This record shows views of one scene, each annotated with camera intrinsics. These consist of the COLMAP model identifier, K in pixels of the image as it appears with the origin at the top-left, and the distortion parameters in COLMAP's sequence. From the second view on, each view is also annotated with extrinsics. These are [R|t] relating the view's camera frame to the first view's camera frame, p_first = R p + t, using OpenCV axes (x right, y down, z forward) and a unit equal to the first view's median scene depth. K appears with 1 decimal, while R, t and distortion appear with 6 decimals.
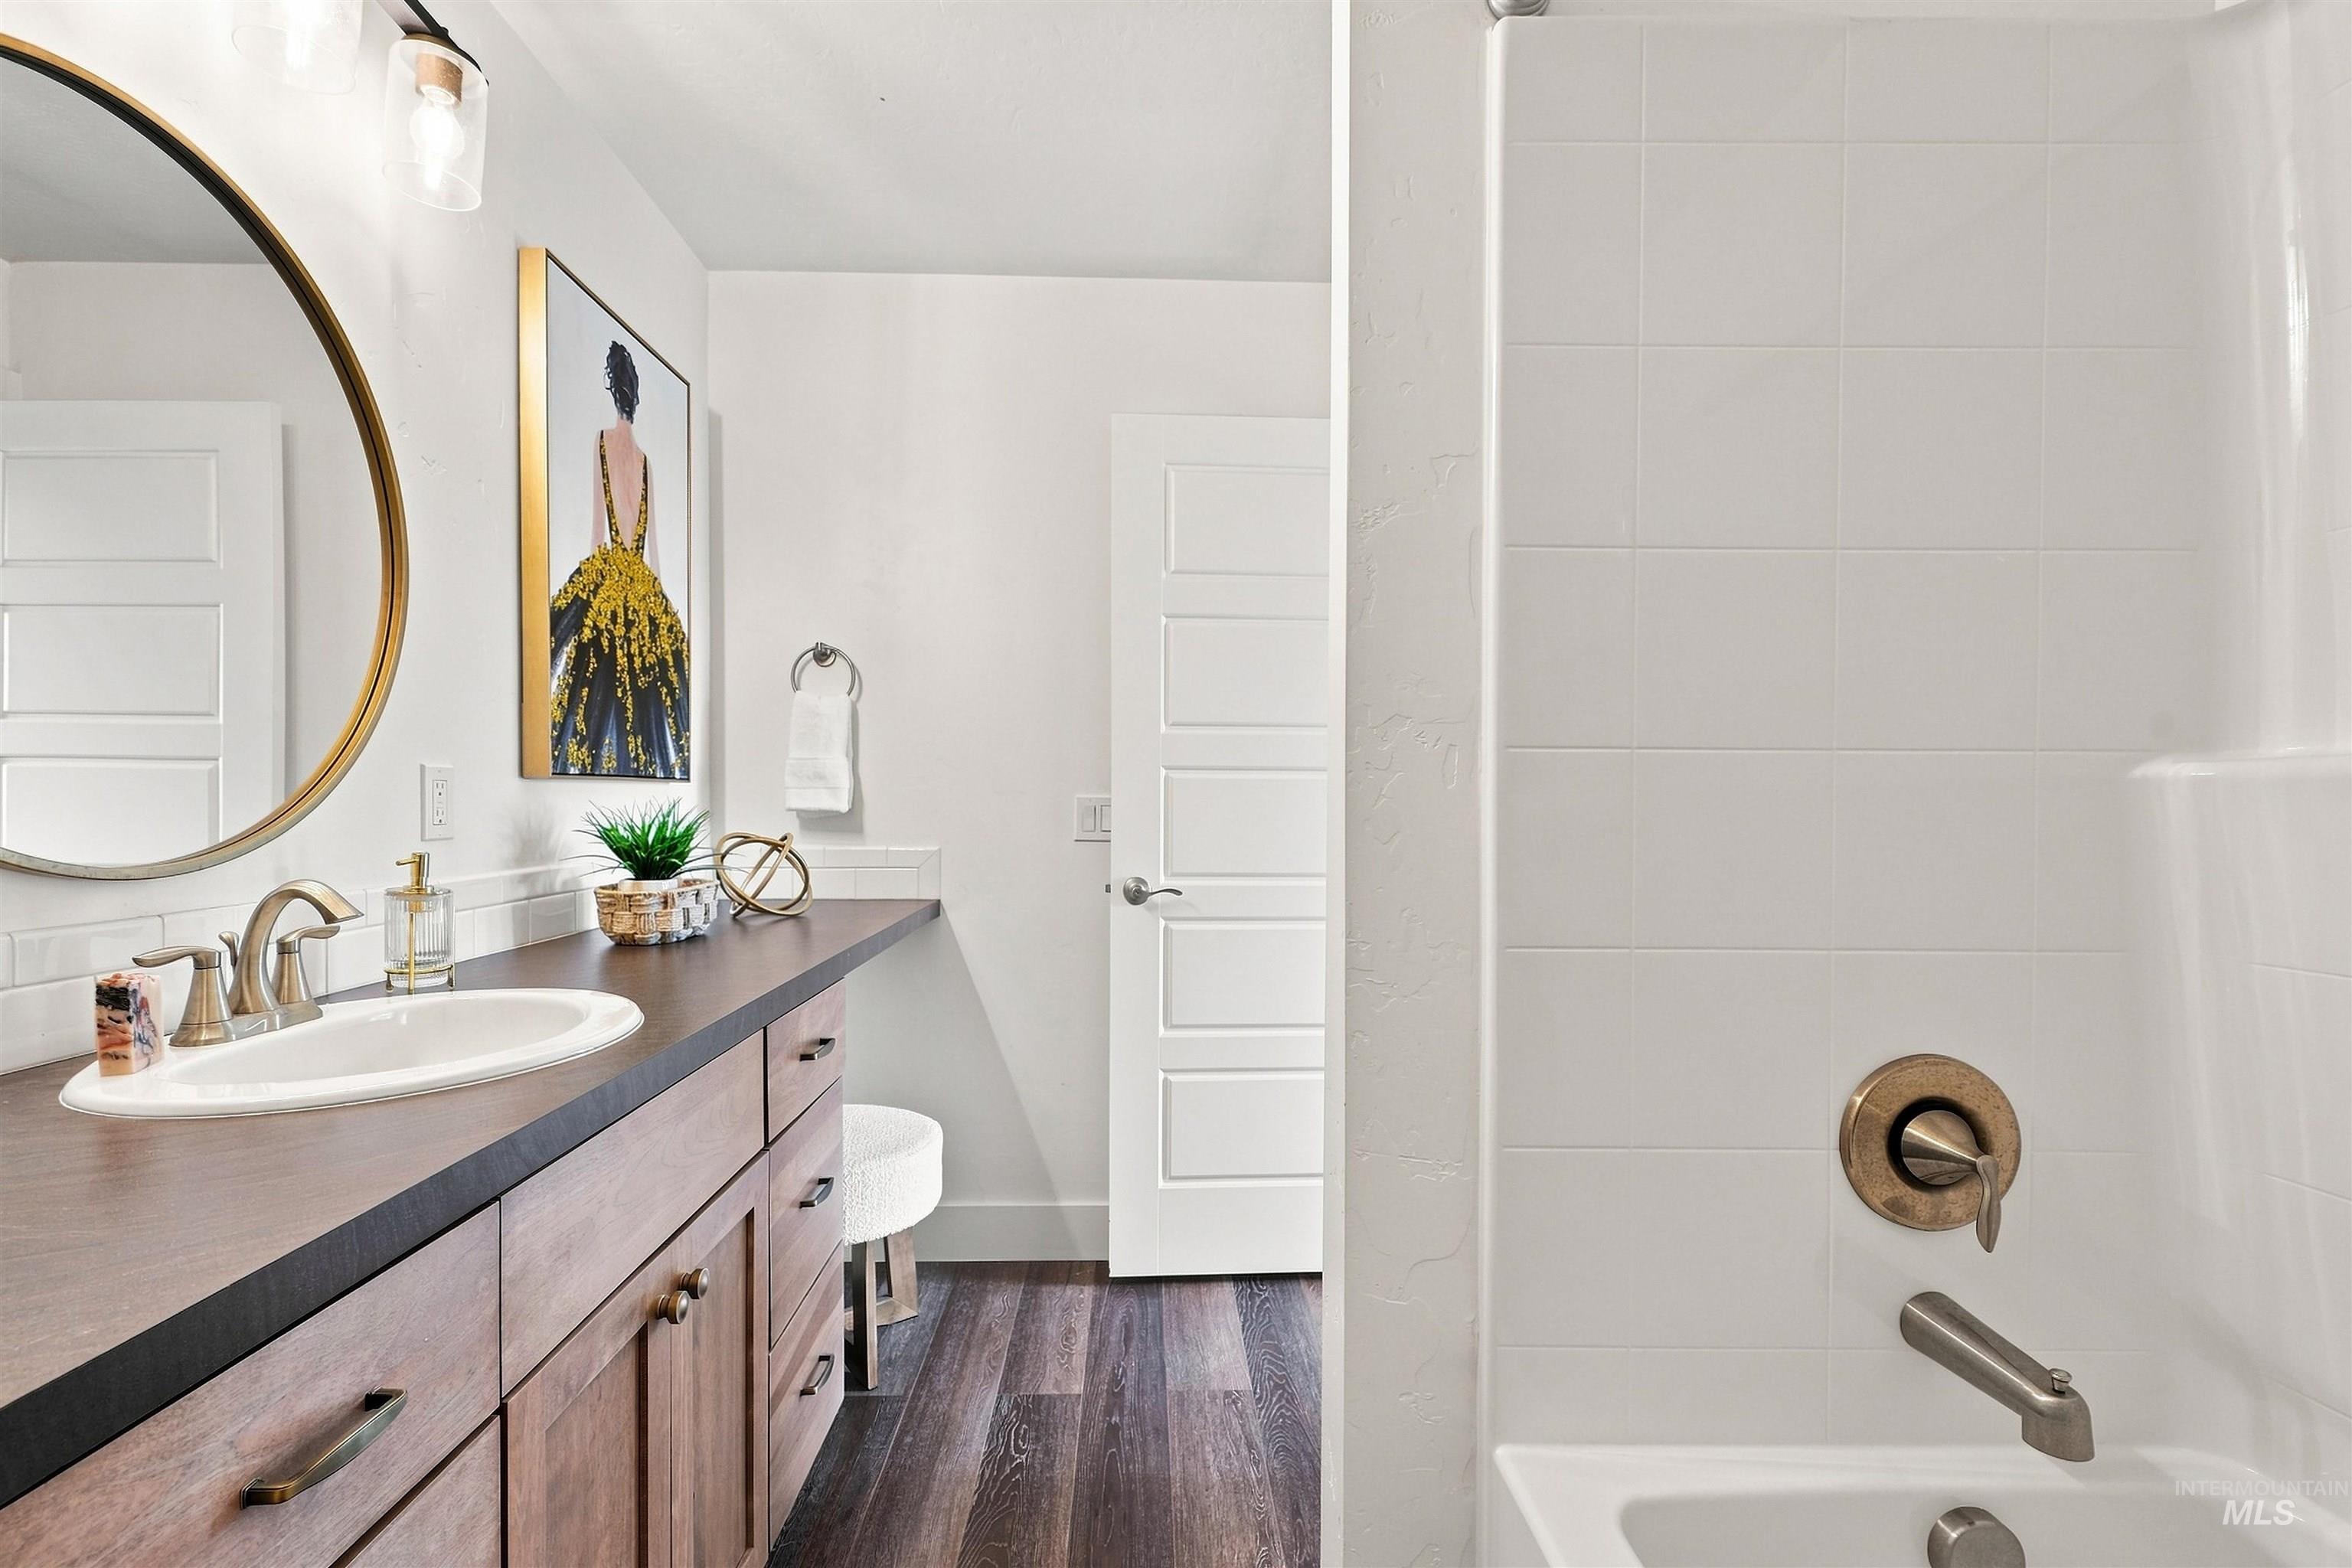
lens RADIAL K [[1068.6, 0, 1170.2], [0, 1068.6, 783.9], [0, 0, 1]] dist [-0.003622, -0.000358]
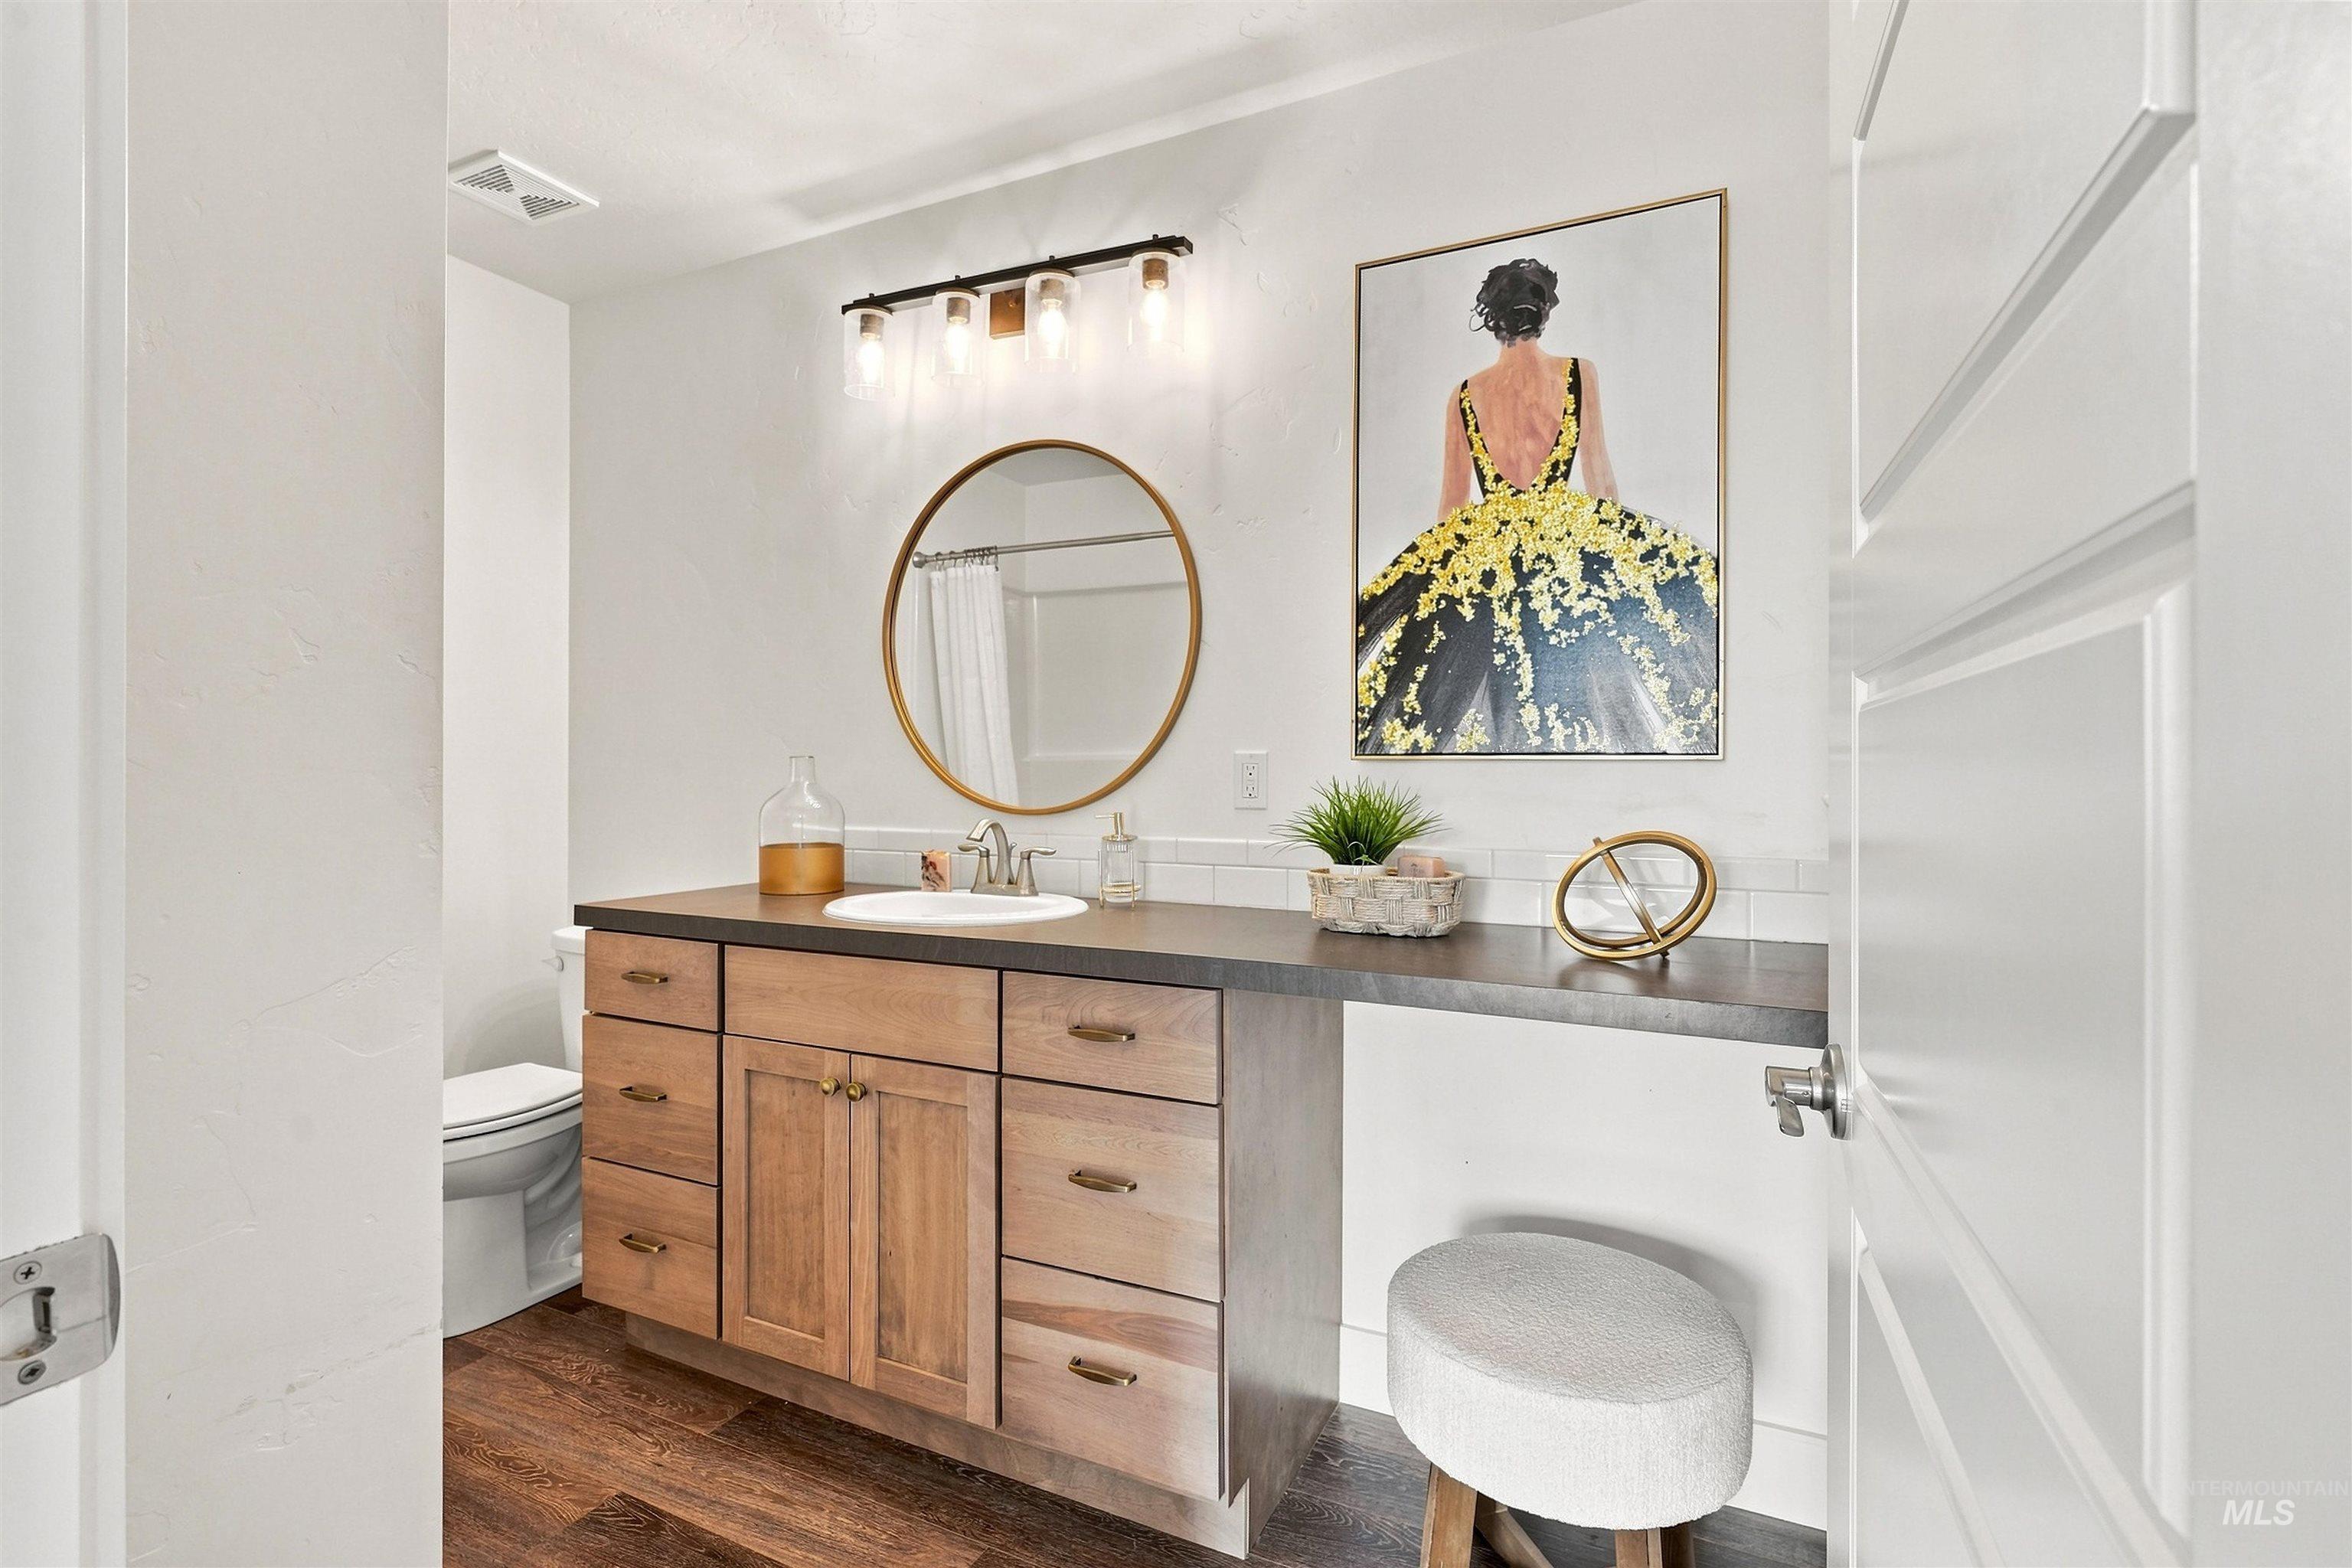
lens RADIAL K [[1068.6, 0, 1174.1], [0, 1068.6, 784.4], [0, 0, 1]] dist [-0.003622, -0.000358]
pose [[-0.458746, 0.002022, -0.888565, 0.429919], [0.005070, 0.999987, -0.000342, 0.018061], [0.888553, -0.004662, -0.458750, 1.265135]]
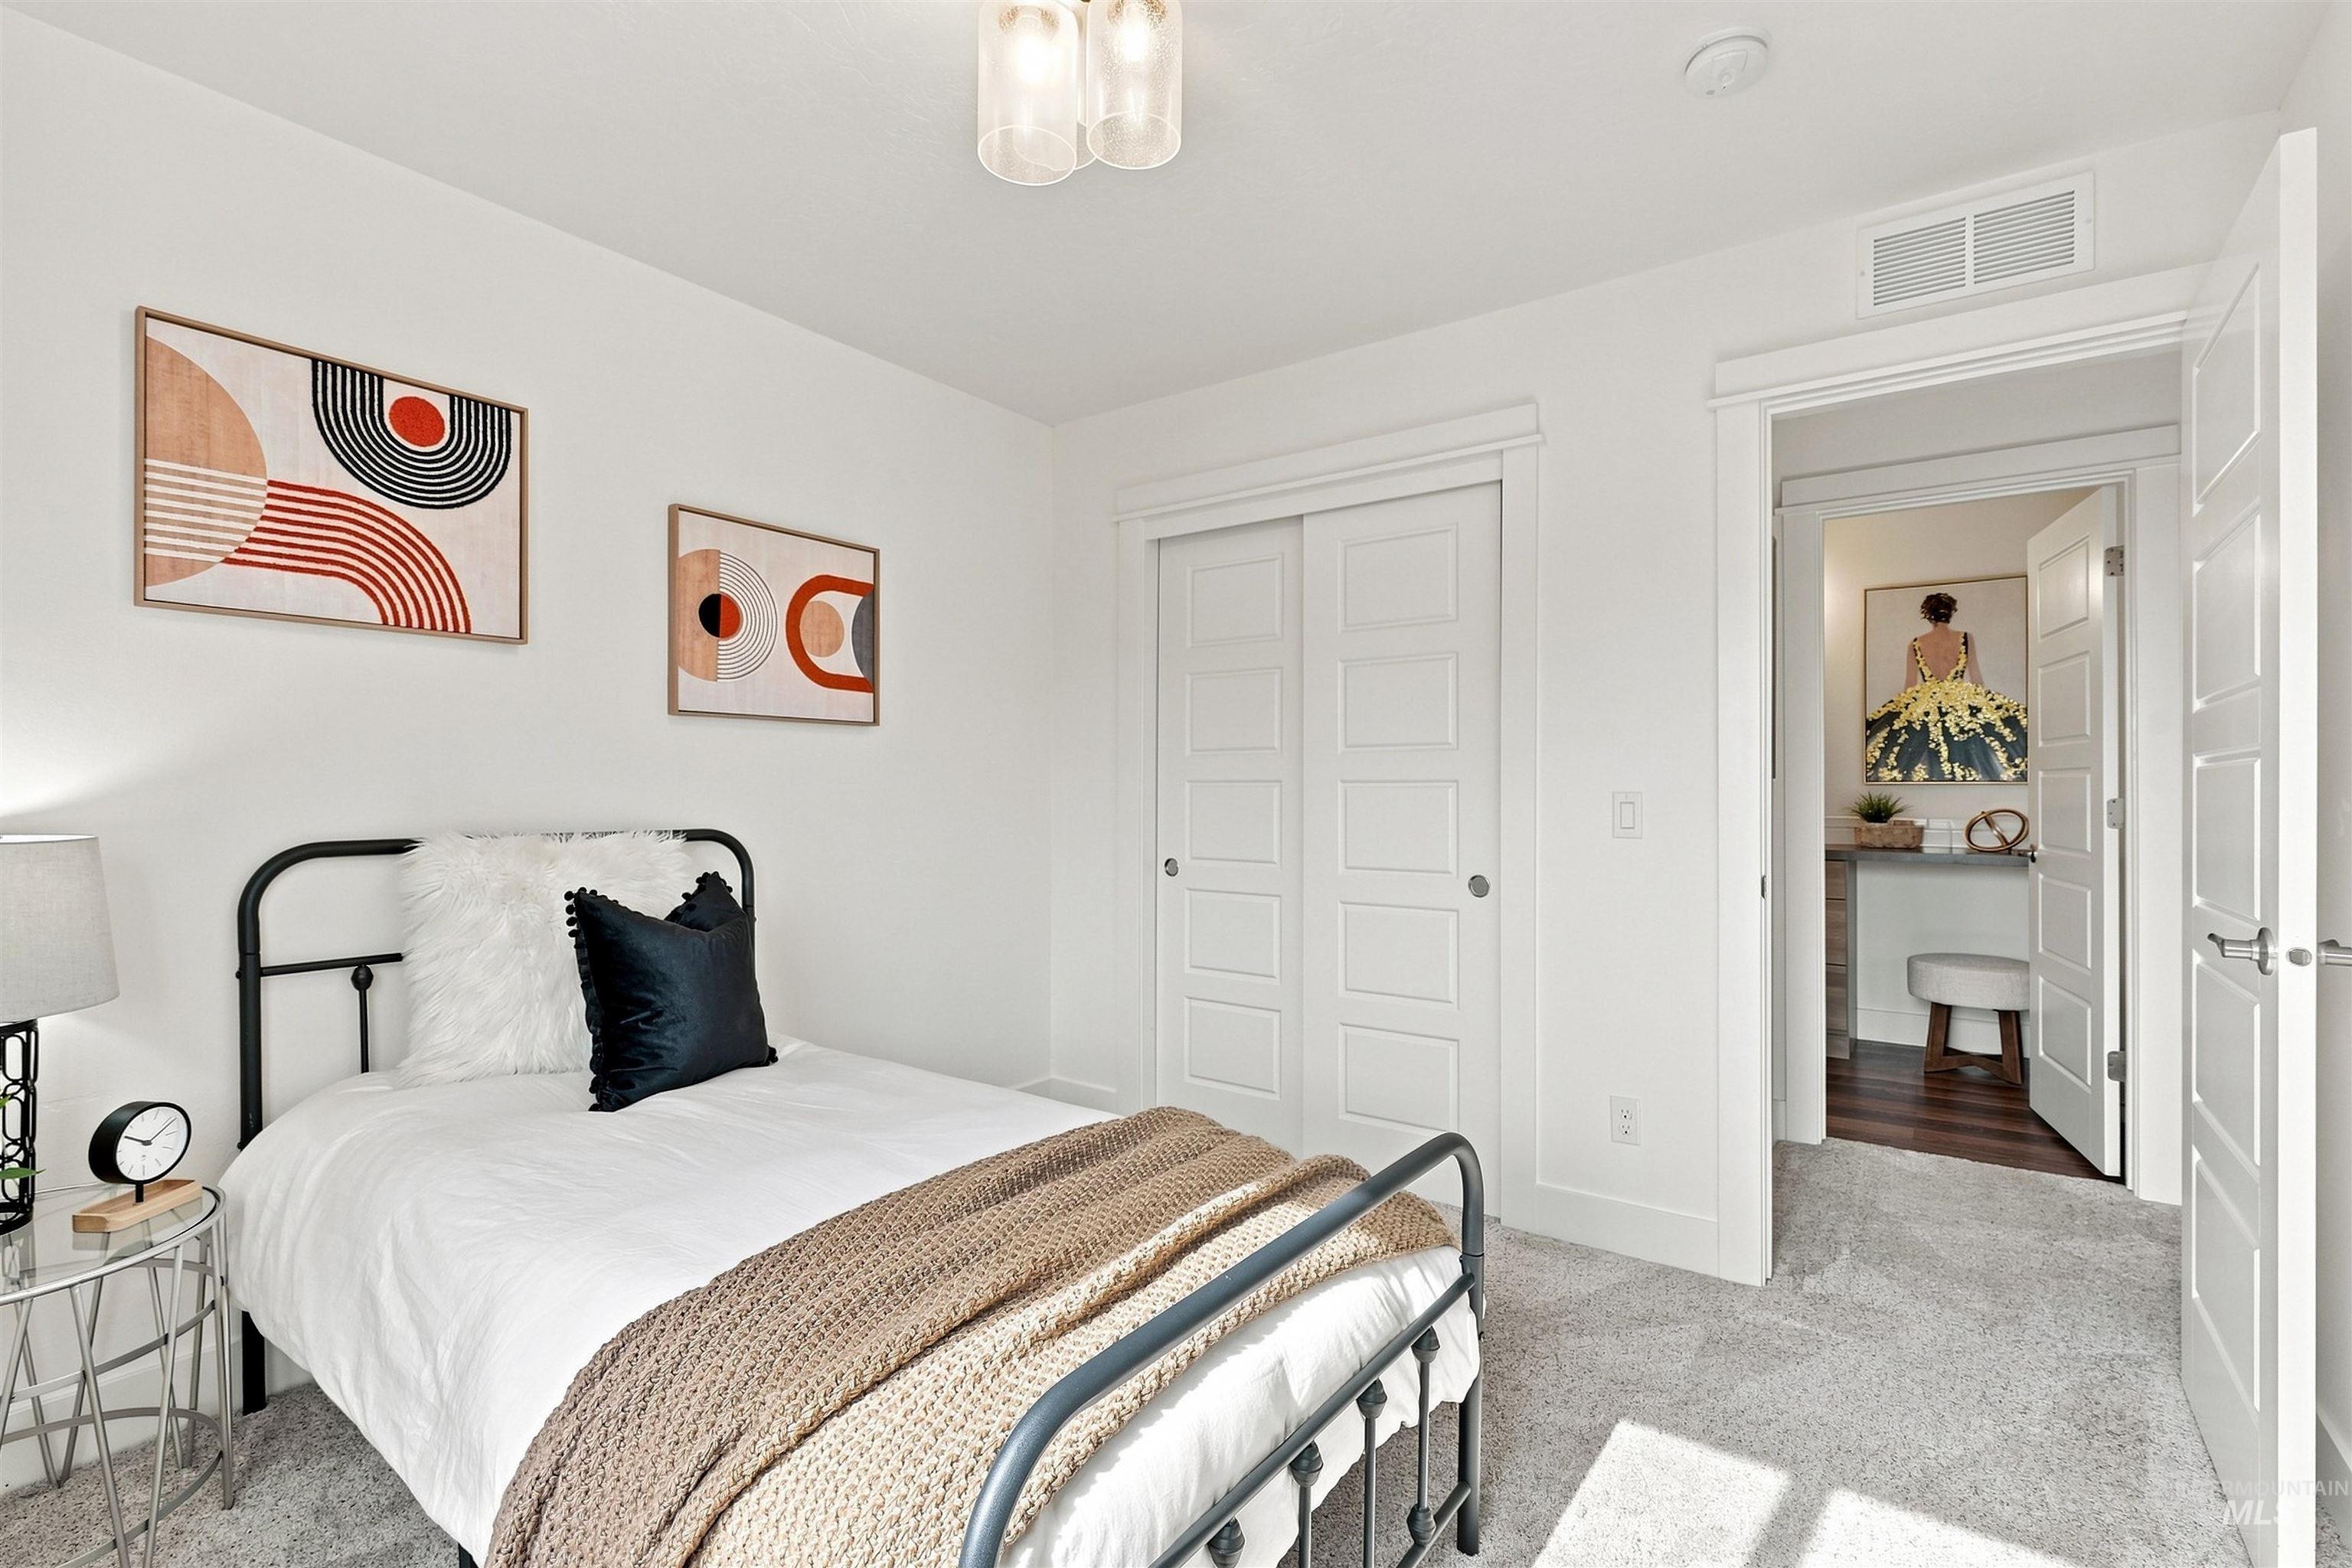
lens RADIAL K [[1068.6, 0, 1166.5], [0, 1068.6, 788.5], [0, 0, 1]] dist [-0.003622, -0.000358]
pose [[-0.618298, 0.000123, -0.785944, 2.533468], [0.006636, 0.999965, -0.005064, 0.009265], [0.785916, -0.008347, -0.618277, 1.219899]]
